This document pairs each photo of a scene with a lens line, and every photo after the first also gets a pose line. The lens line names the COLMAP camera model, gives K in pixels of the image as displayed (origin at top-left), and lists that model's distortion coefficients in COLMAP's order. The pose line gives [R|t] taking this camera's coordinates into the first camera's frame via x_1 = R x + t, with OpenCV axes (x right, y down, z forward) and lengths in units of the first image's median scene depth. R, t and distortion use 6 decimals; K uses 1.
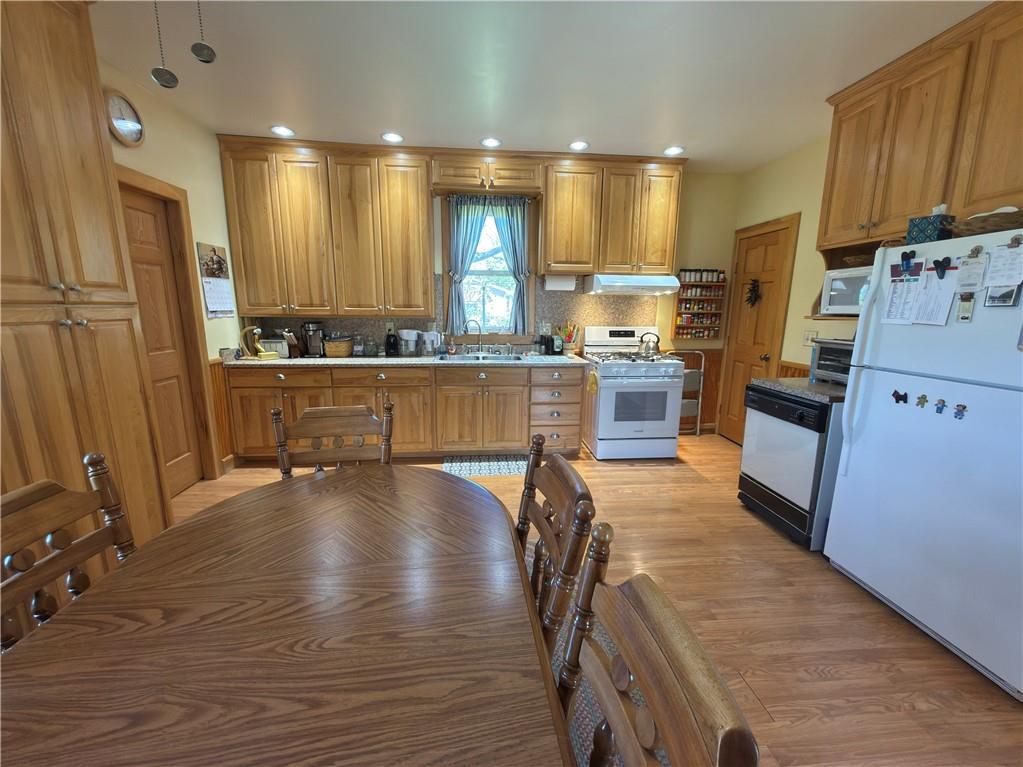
lens RADIAL K [[411.1, 0, 510.0], [0, 411.1, 383.0], [0, 0, 1]] dist [0.002733, -0.000581]
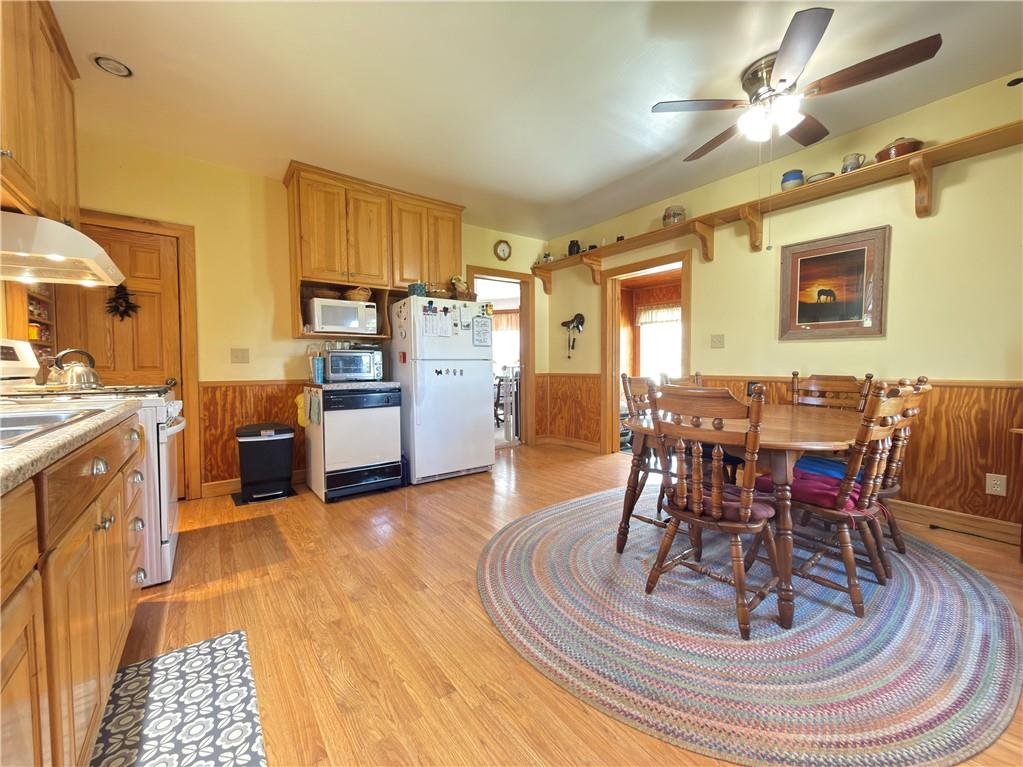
lens RADIAL K [[411.1, 0, 513.4], [0, 411.1, 382.3], [0, 0, 1]] dist [0.002733, -0.000581]
pose [[-0.529505, -0.038176, 0.847447, -0.488546], [0.155359, 0.977727, 0.141117, -0.074267], [-0.833959, 0.206381, -0.511780, 0.888794]]
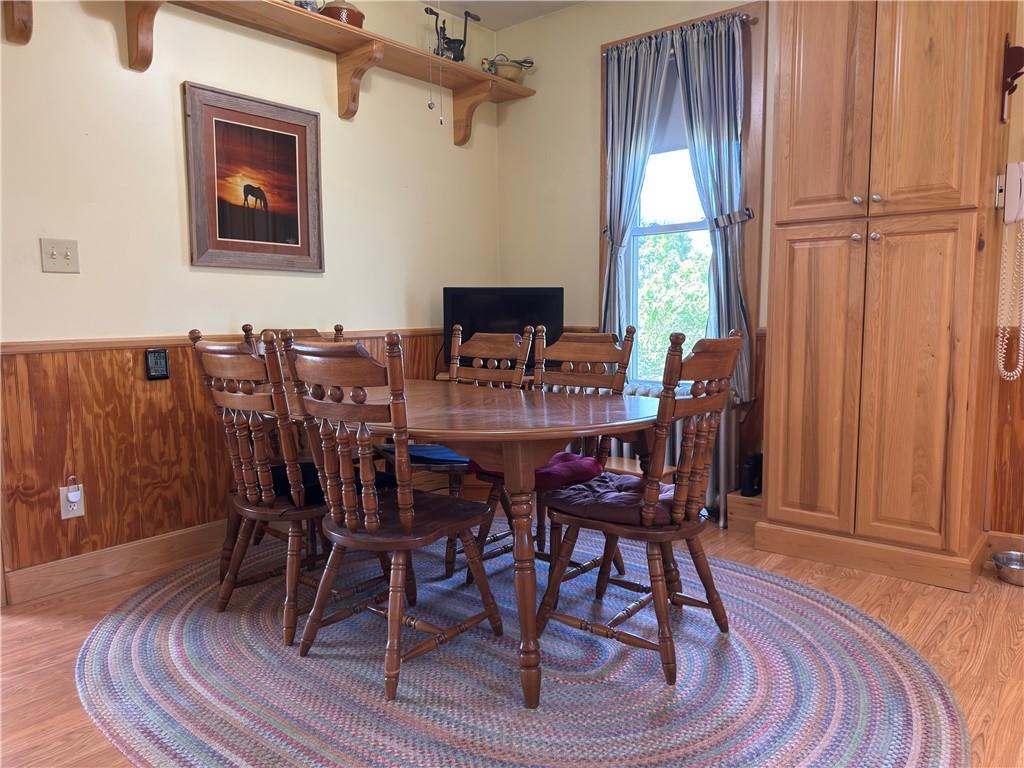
lens RADIAL K [[736.0, 0, 514.5], [0, 736.0, 387.0], [0, 0, 1]] dist [0.028703, -0.018545]
pose [[-0.709283, 0.078304, -0.700561, 0.332733], [-0.120285, 0.965793, 0.229731, -0.050730], [0.694585, 0.247211, -0.675602, 0.779120]]
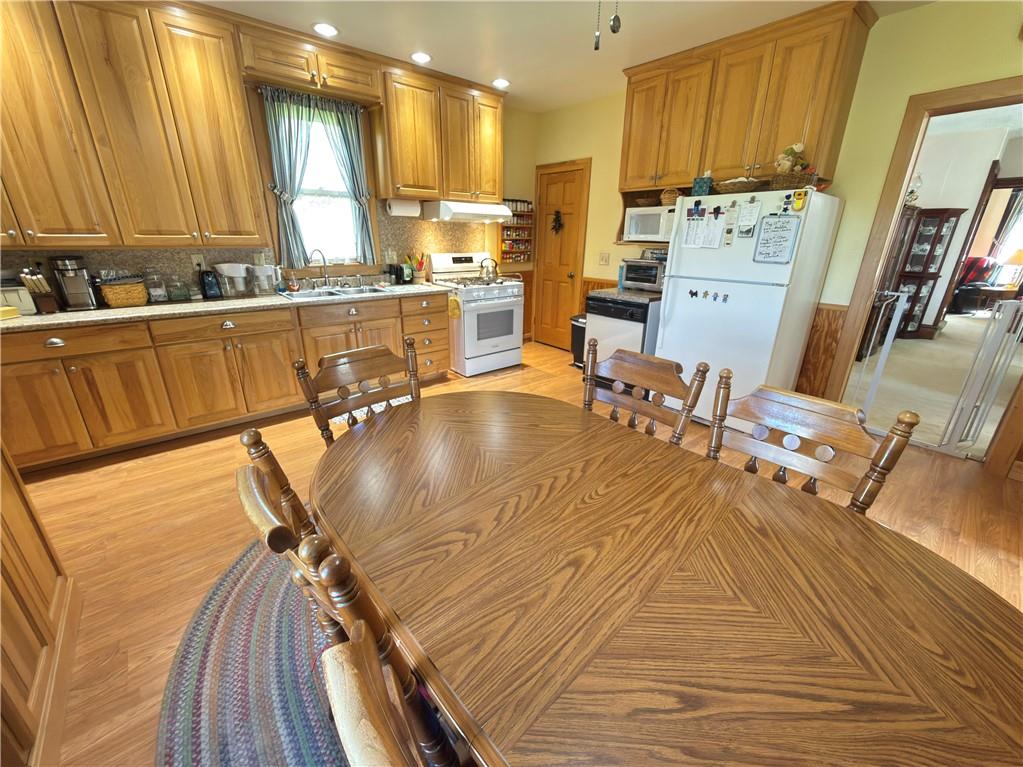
lens RADIAL K [[411.1, 0, 512.6], [0, 411.1, 384.4], [0, 0, 1]] dist [0.002733, -0.000581]
pose [[0.815087, -0.198037, 0.544439, -0.316567], [0.100084, 0.973765, 0.204365, -0.010978], [-0.570628, -0.112085, 0.813524, 0.014665]]
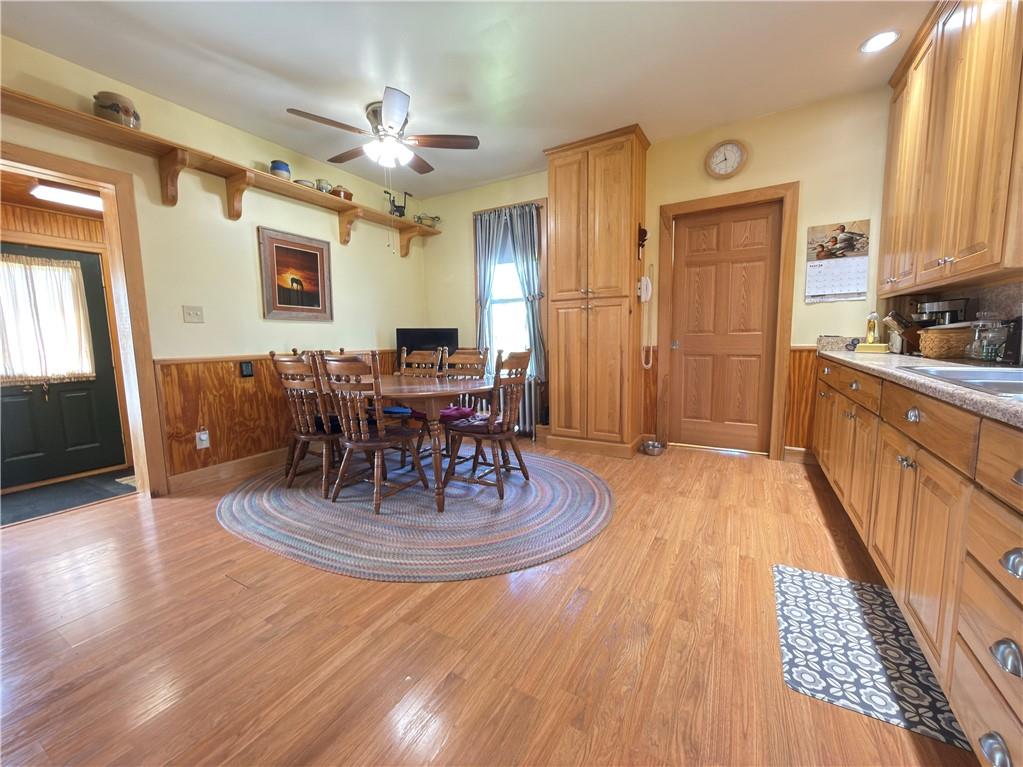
lens RADIAL K [[411.1, 0, 513.4], [0, 411.1, 380.9], [0, 0, 1]] dist [0.002733, -0.000581]
pose [[-0.571935, 0.090664, -0.815273, 0.439222], [-0.134884, 0.969951, 0.202490, -0.073780], [0.809133, 0.225778, -0.542520, 0.906409]]
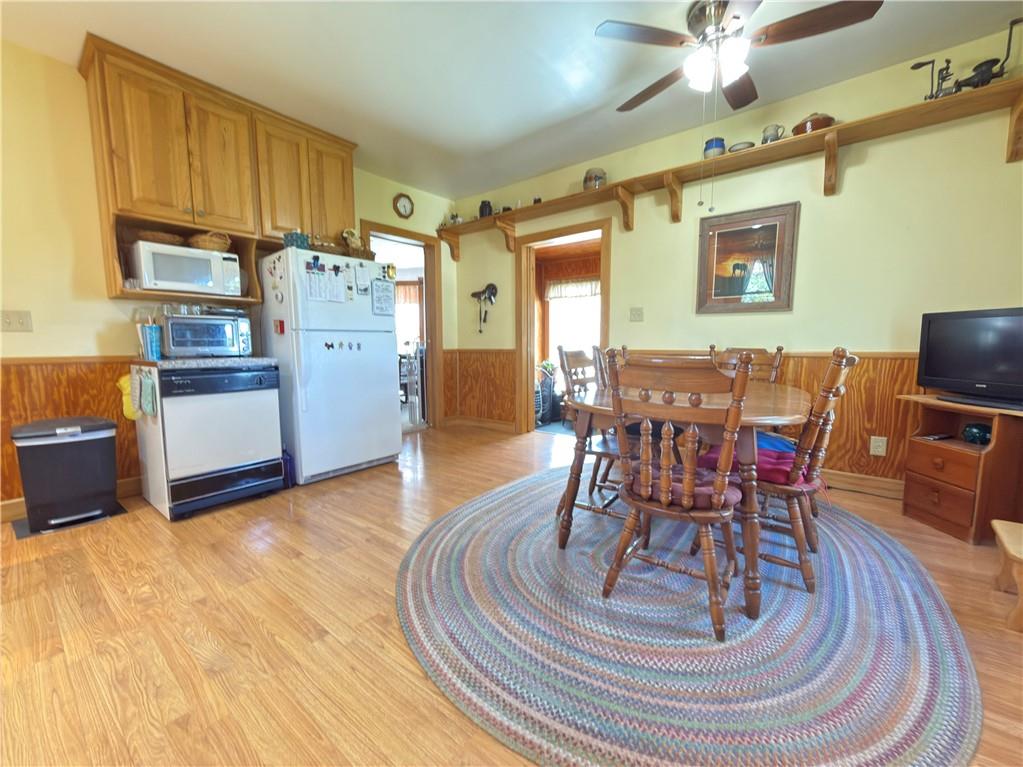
lens RADIAL K [[411.1, 0, 513.7], [0, 411.1, 382.4], [0, 0, 1]] dist [0.002733, -0.000581]
pose [[-0.724280, -0.068249, 0.686120, -0.365693], [0.122967, 0.966352, 0.225929, -0.053775], [-0.678453, 0.248006, -0.691516, 0.855105]]
